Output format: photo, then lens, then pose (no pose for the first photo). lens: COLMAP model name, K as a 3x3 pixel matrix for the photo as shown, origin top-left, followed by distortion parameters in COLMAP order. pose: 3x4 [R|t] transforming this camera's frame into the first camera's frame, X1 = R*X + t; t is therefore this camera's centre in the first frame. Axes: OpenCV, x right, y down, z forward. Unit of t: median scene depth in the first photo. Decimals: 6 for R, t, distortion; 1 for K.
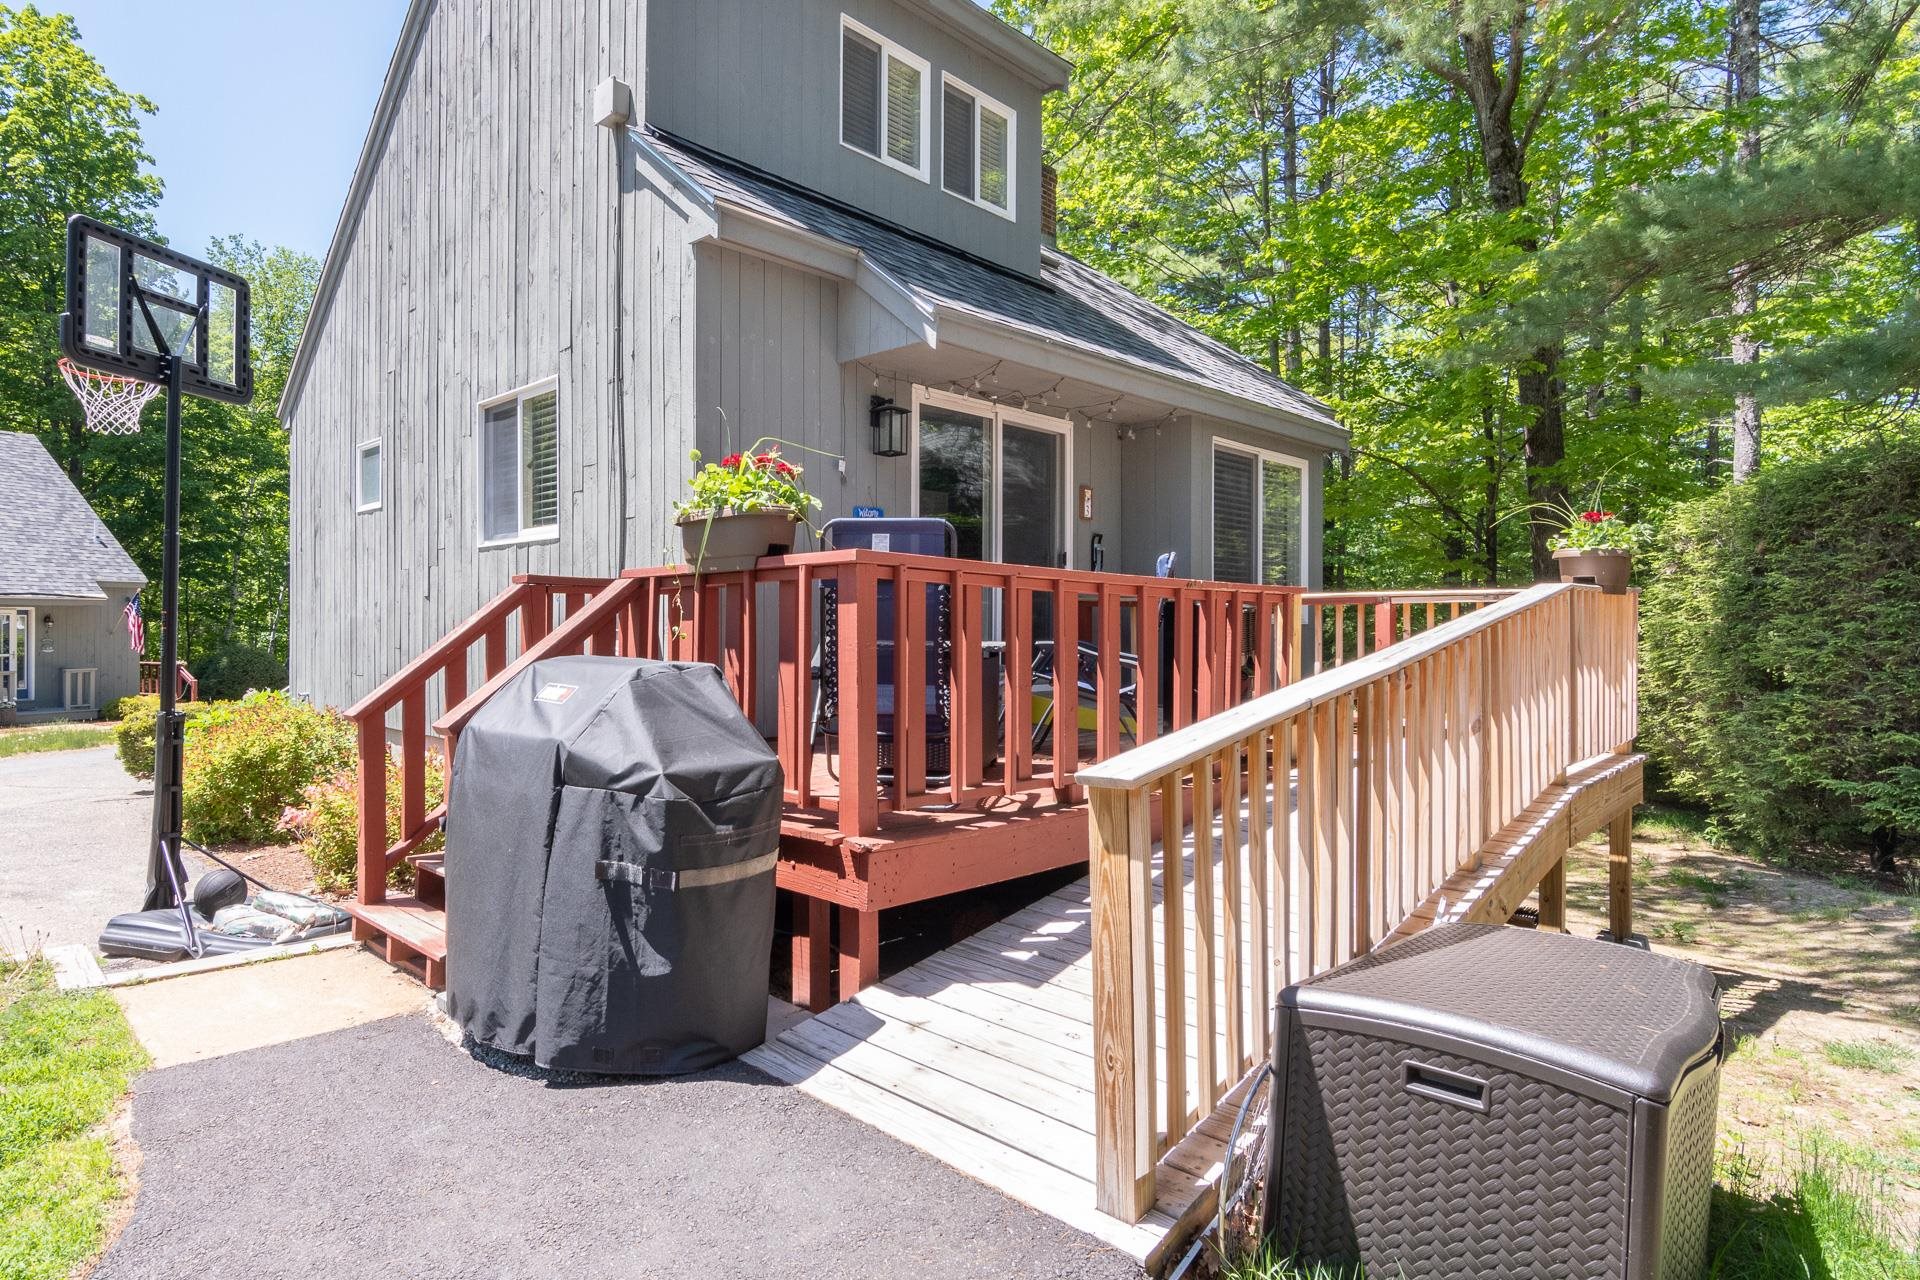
lens RADIAL K [[1052.6, 0, 879.4], [0, 1052.6, 611.1], [0, 0, 1]] dist [-0.012977, 0.000321]
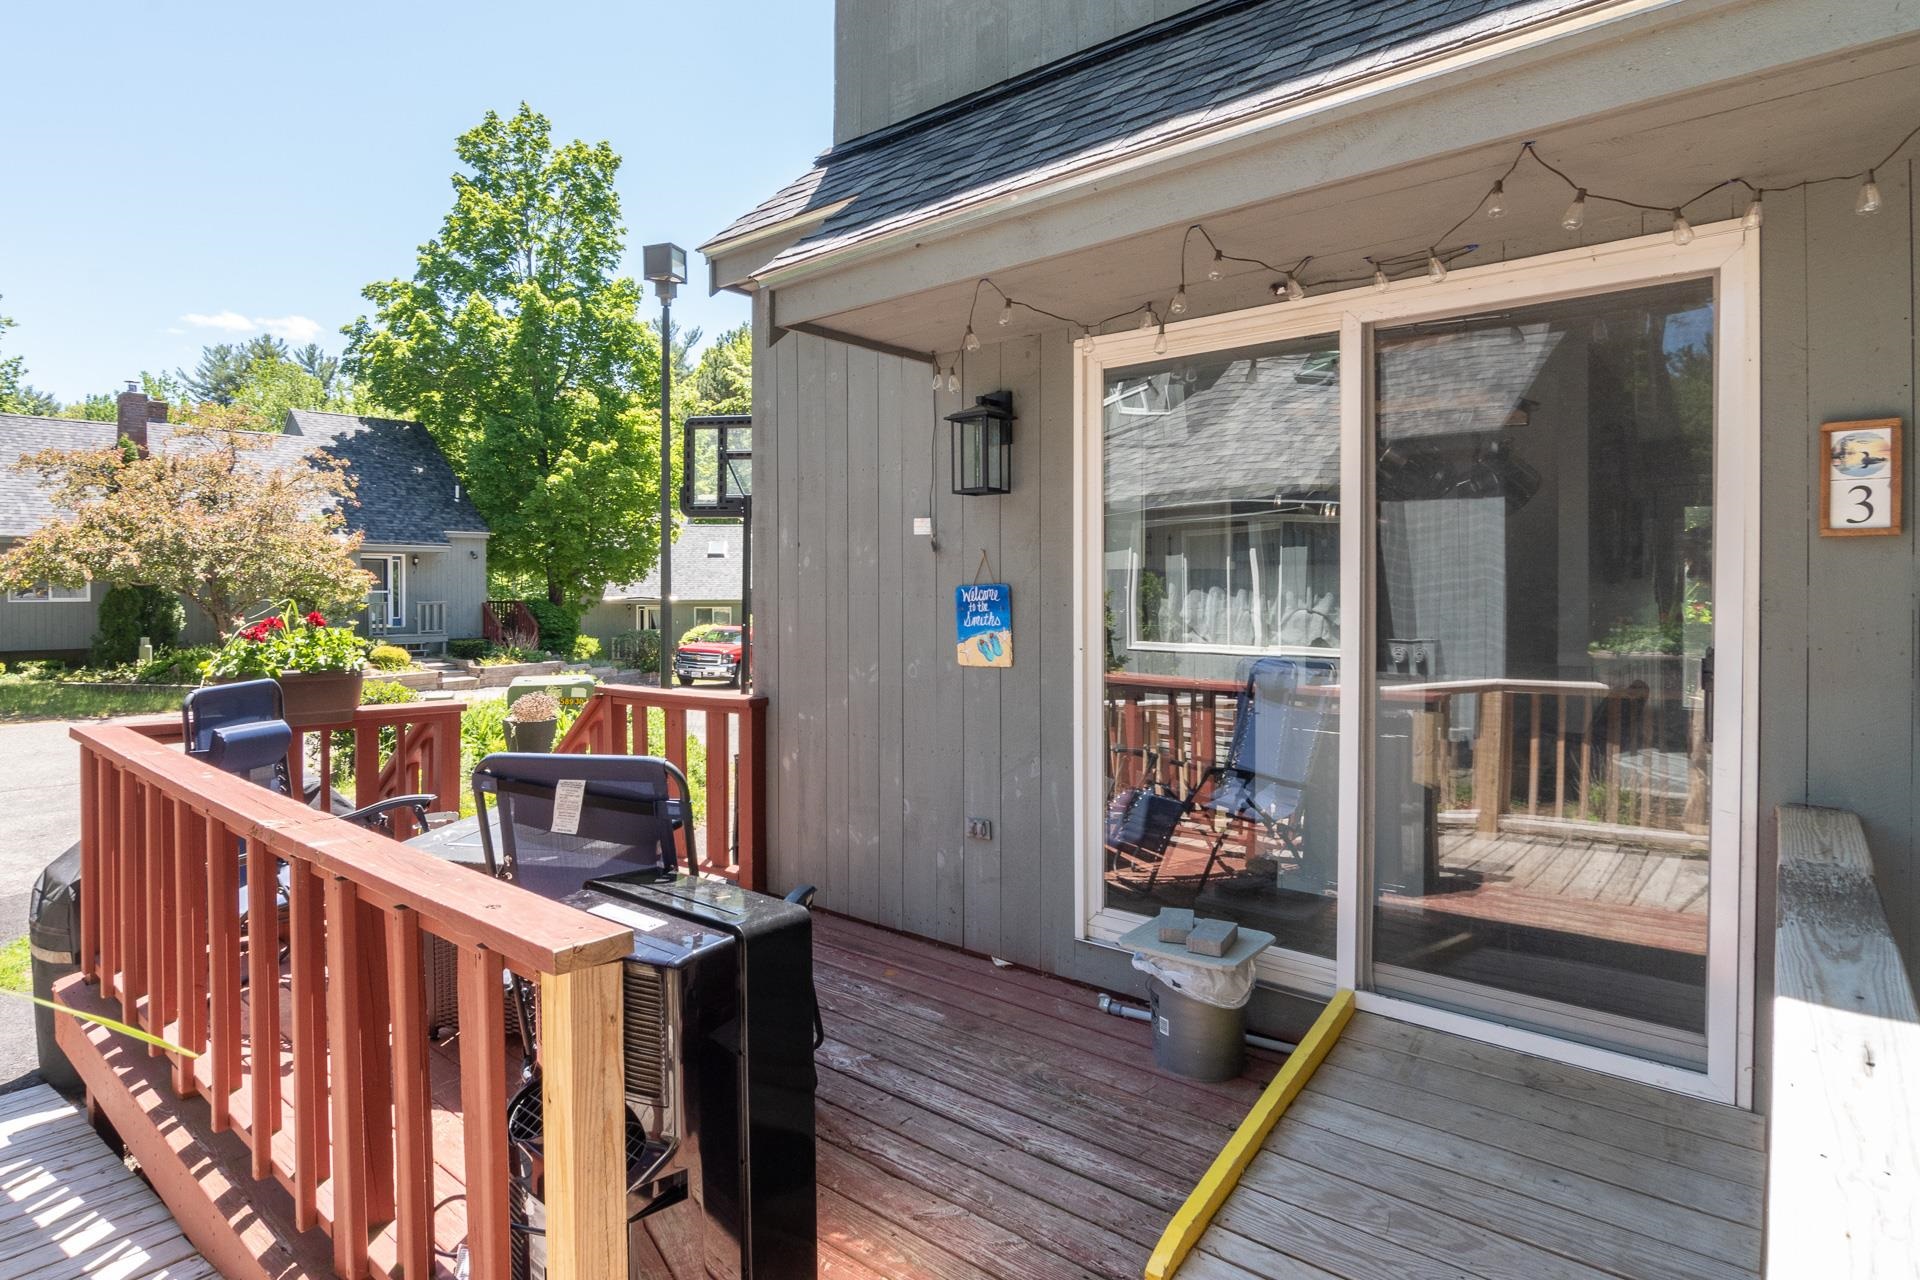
lens RADIAL K [[1052.6, 0, 879.4], [0, 1052.6, 611.1], [0, 0, 1]] dist [-0.012977, 0.000321]
pose [[0.045831, 0.011938, -0.998878, 0.501355], [0.009815, 0.999875, 0.012400, -0.079354], [0.998901, -0.010372, 0.045708, 0.789642]]
